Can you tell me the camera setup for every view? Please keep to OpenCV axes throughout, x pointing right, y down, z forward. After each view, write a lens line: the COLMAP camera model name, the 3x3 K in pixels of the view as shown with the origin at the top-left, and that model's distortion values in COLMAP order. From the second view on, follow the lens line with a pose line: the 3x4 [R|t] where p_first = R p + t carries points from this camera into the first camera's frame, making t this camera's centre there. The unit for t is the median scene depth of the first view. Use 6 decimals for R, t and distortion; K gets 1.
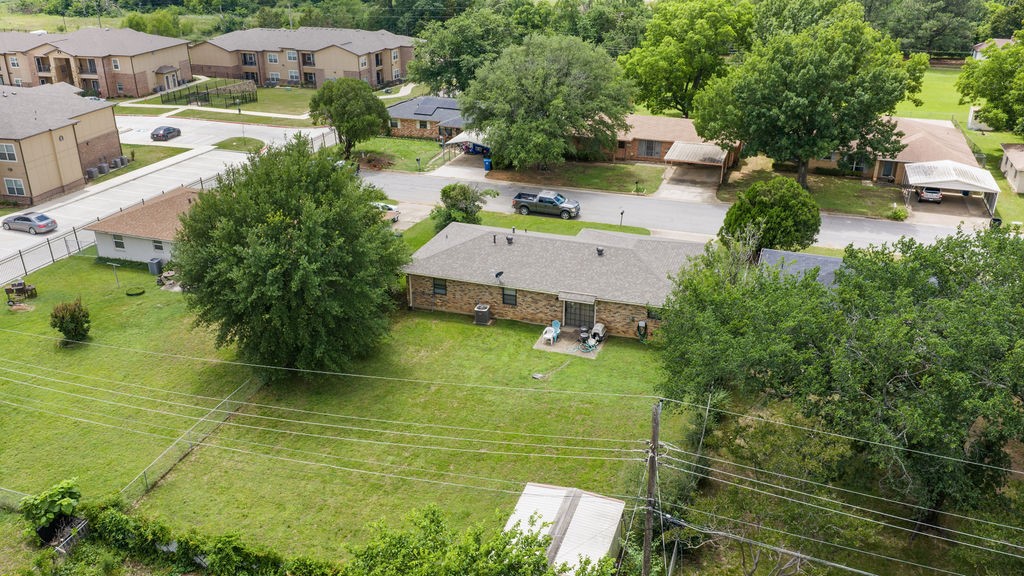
lens RADIAL K [[845.4, 0, 510.3], [0, 845.4, 287.9], [0, 0, 1]] dist [0.013560, -0.004422]
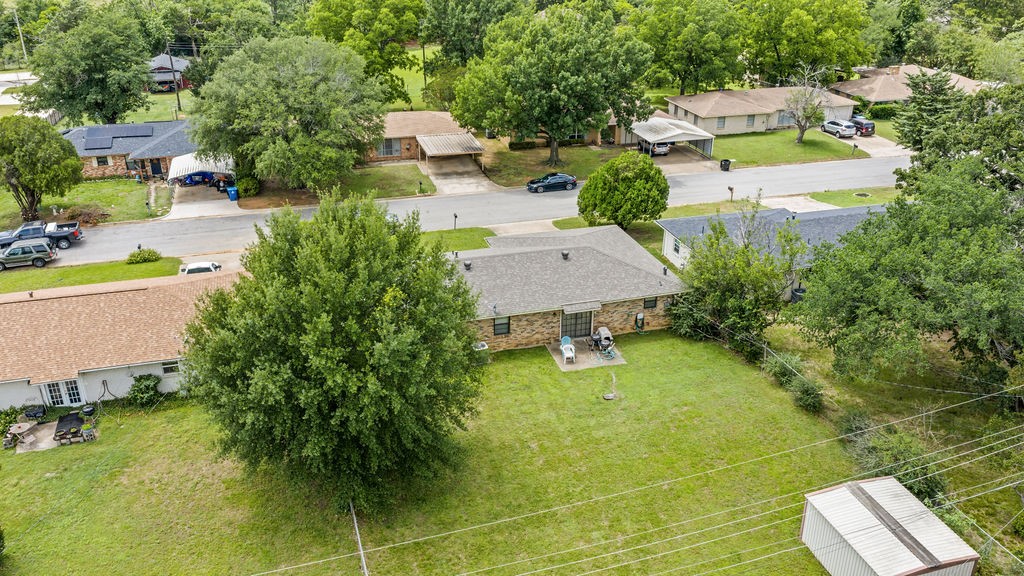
lens RADIAL K [[845.4, 0, 513.0], [0, 845.4, 287.9], [0, 0, 1]] dist [0.013560, -0.004422]
pose [[0.816056, -0.238396, 0.526517, -0.456273], [0.230341, 0.969647, 0.082026, -0.100065], [-0.530090, 0.054340, 0.846199, 0.226092]]
